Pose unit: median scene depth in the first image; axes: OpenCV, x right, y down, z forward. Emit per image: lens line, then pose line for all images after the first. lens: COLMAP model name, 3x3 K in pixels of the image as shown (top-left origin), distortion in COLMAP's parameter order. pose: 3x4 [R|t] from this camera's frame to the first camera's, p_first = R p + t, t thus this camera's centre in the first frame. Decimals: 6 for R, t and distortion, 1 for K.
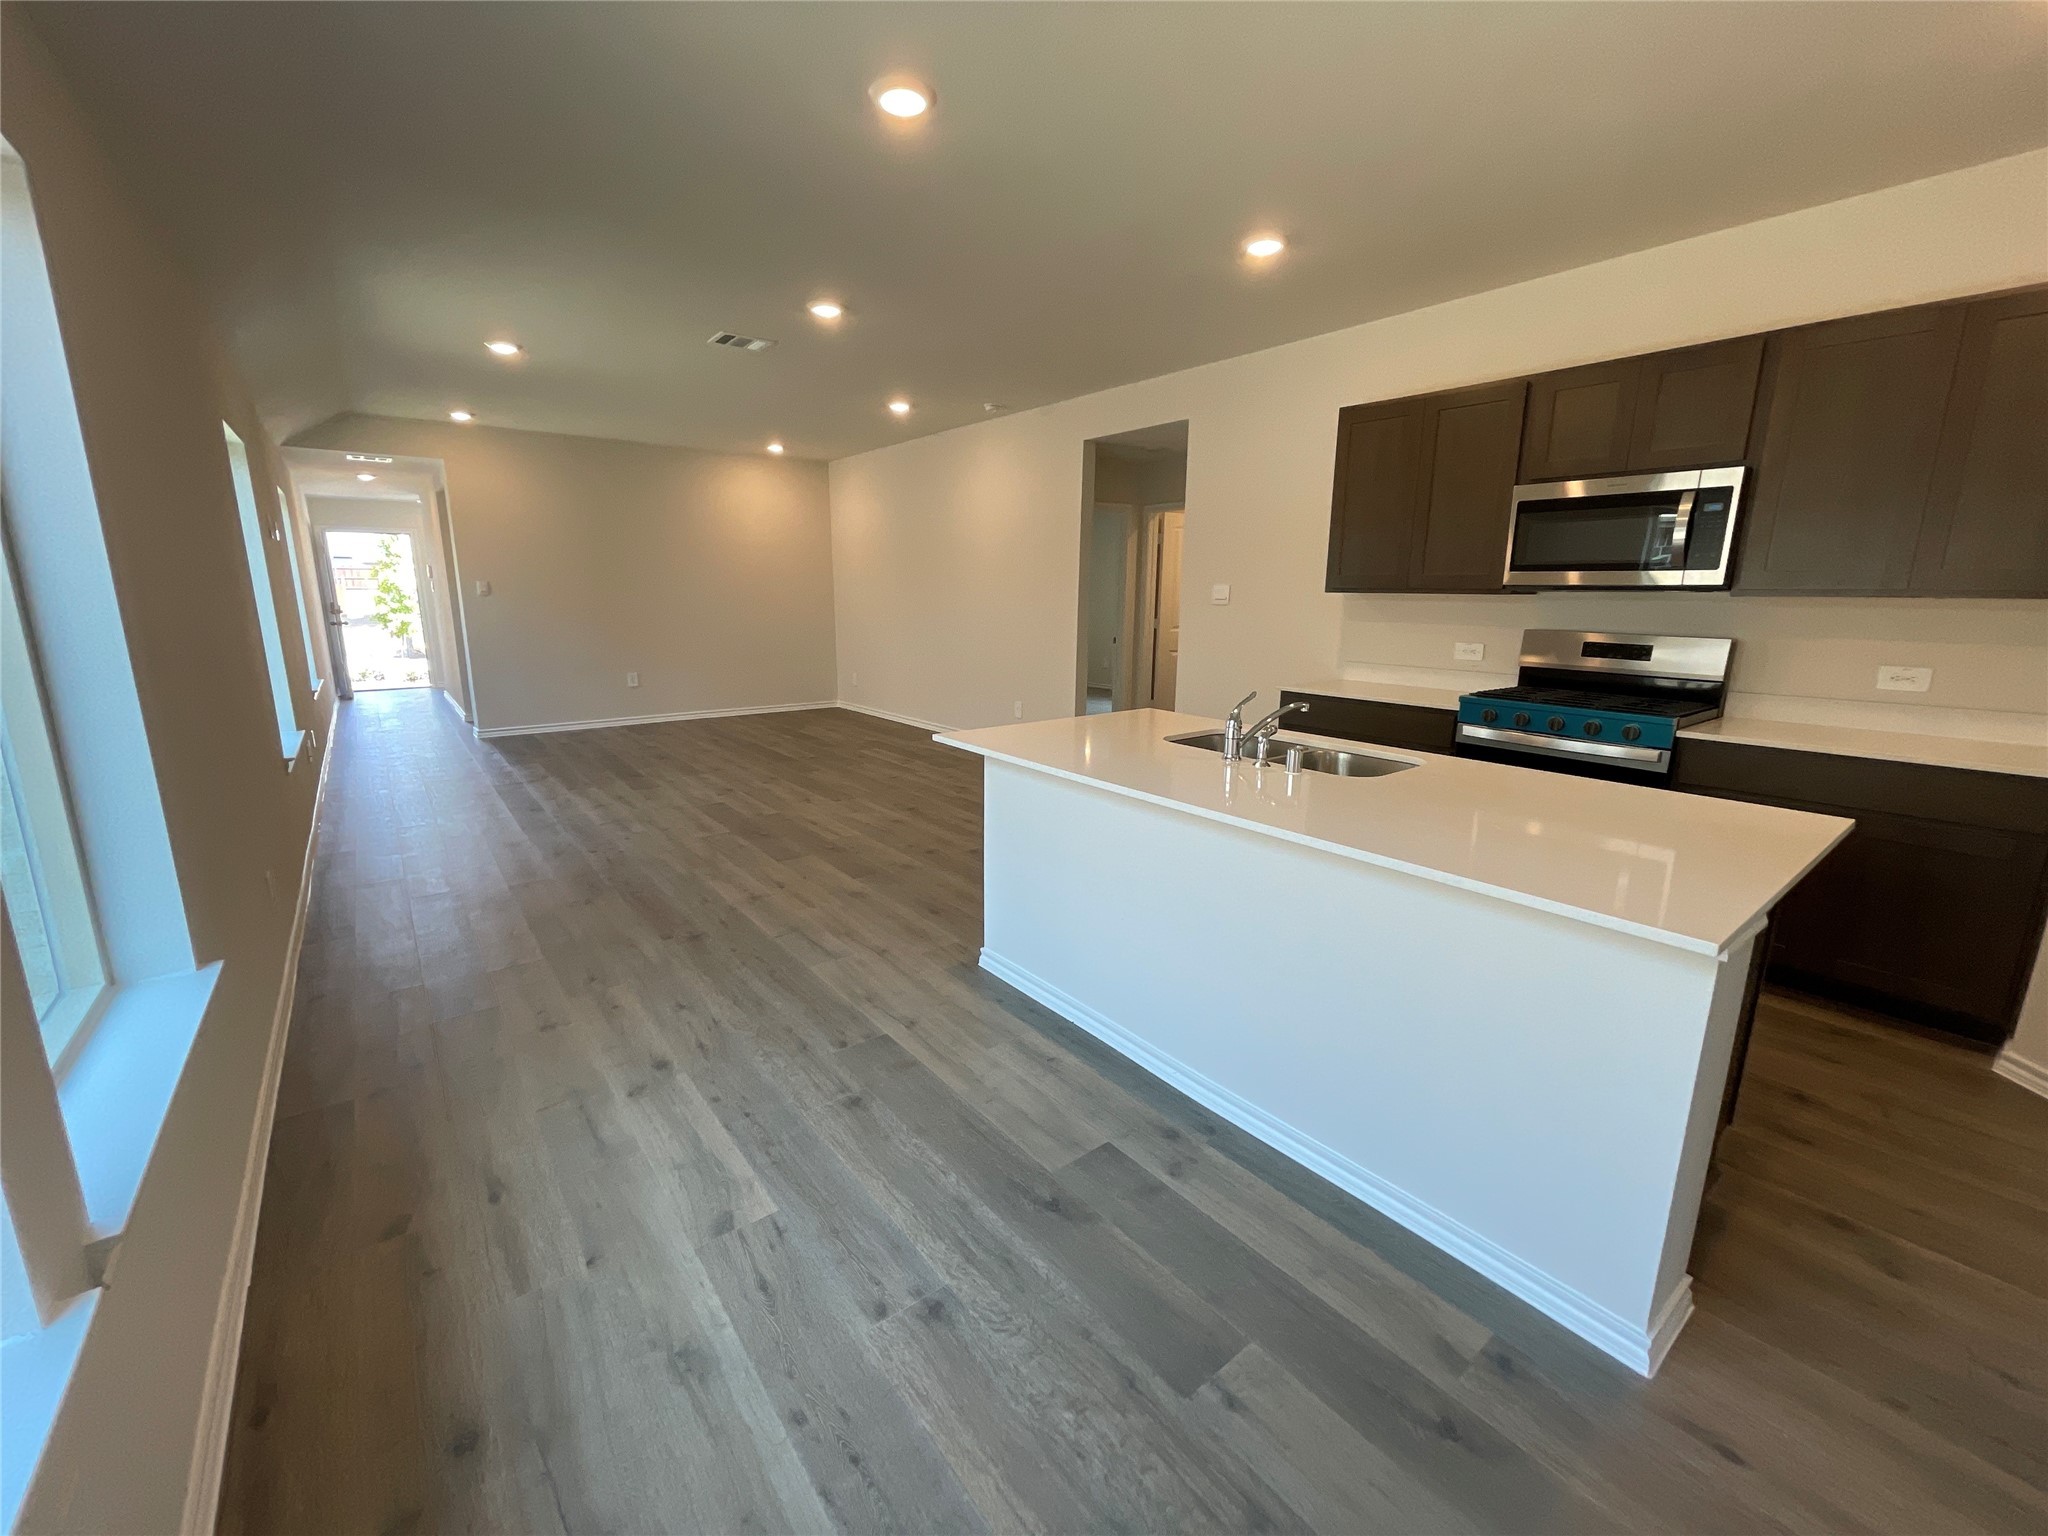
lens RADIAL K [[834.8, 0, 1002.5], [0, 834.8, 763.3], [0, 0, 1]] dist [-0.002685, 0.001739]
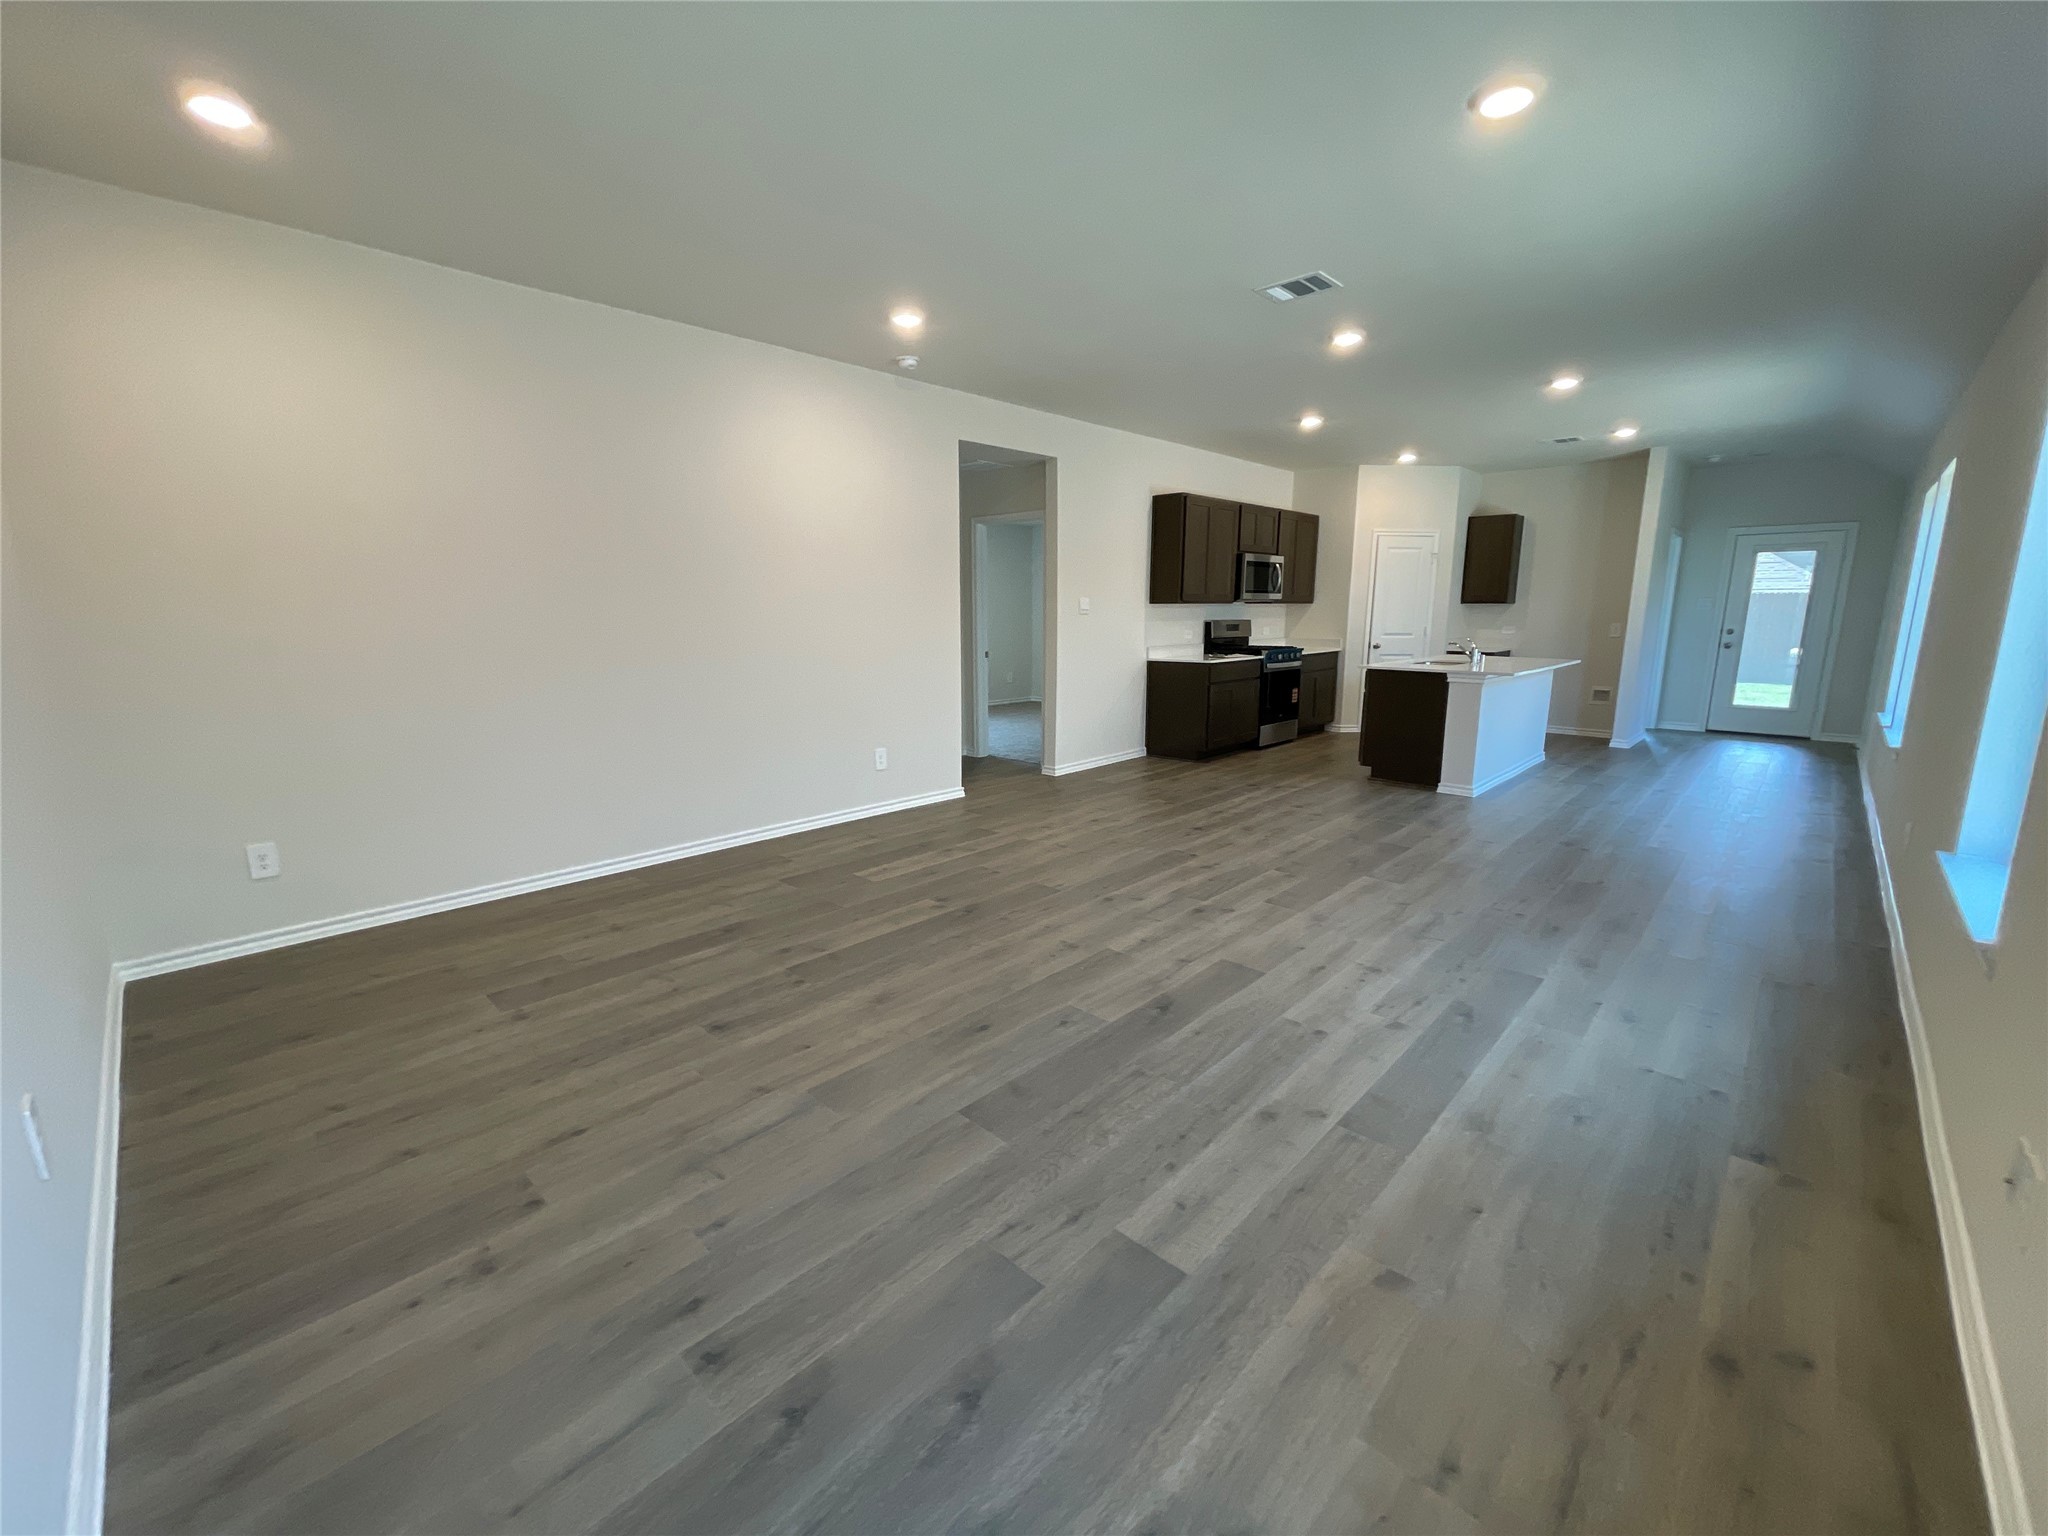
lens RADIAL K [[834.8, 0, 999.8], [0, 834.8, 768.5], [0, 0, 1]] dist [-0.002685, 0.001739]
pose [[-0.141947, -0.194846, 0.970508, -1.298337], [0.207808, 0.952722, 0.221669, -0.355642], [-0.967815, 0.233145, -0.094746, 1.678647]]
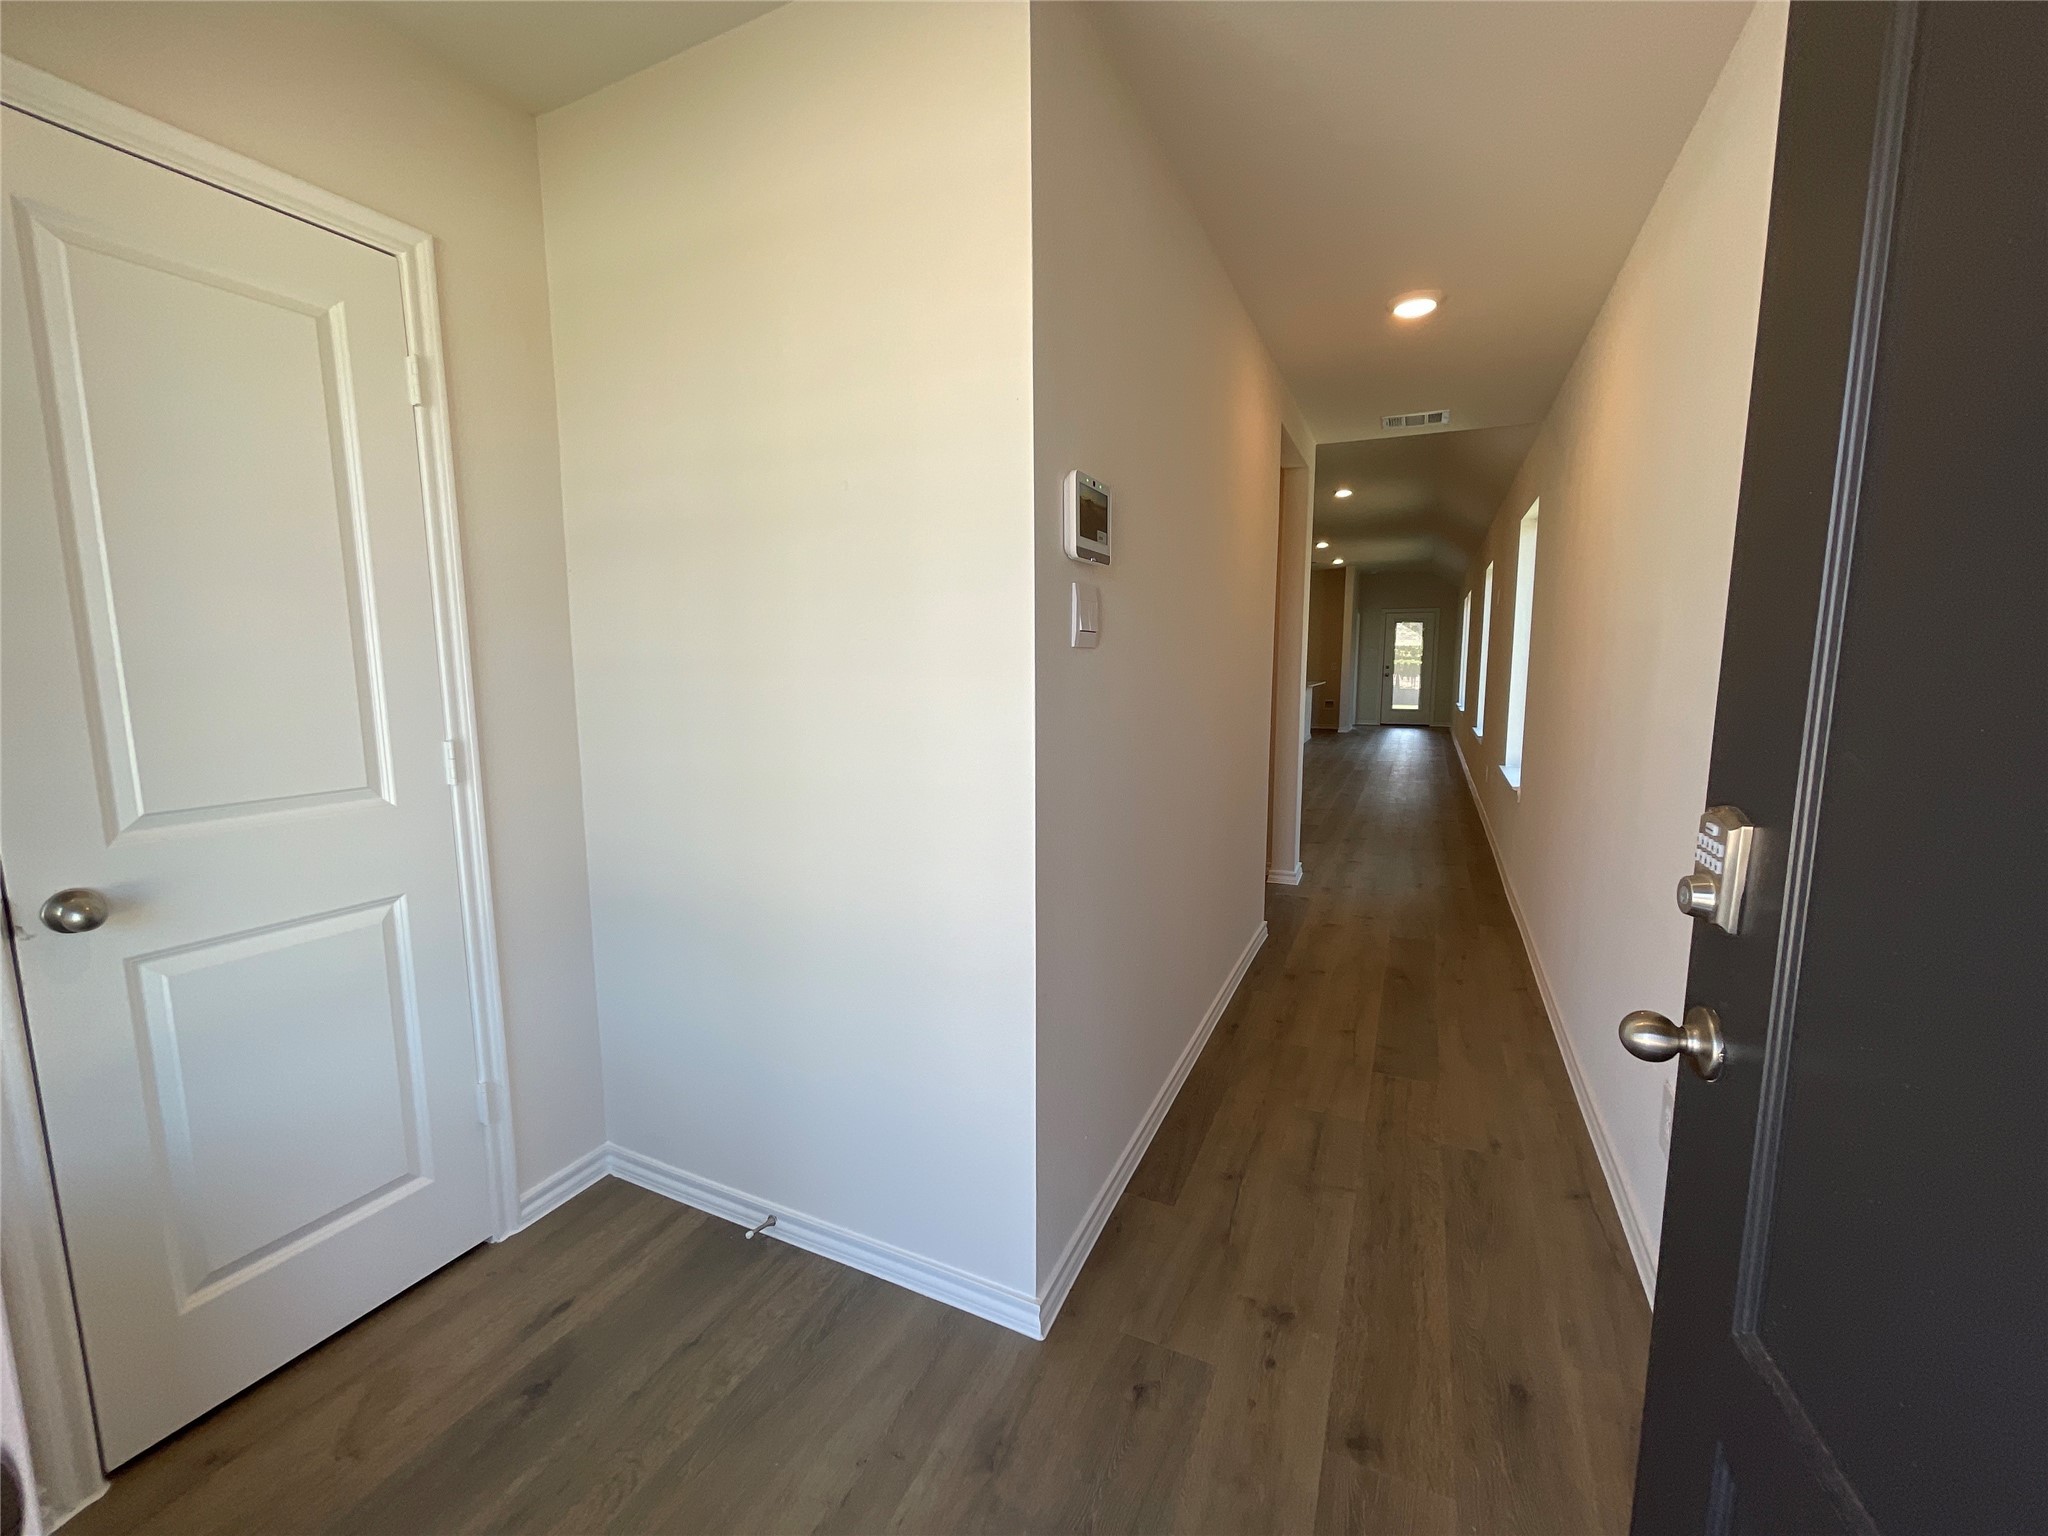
lens RADIAL K [[834.8, 0, 1019.0], [0, 834.8, 770.0], [0, 0, 1]] dist [-0.002685, 0.001739]
pose [[-0.446753, -0.119517, 0.886638, -2.068538], [0.190200, 0.955694, 0.224662, -0.547549], [-0.874206, 0.269007, -0.404227, 2.678669]]
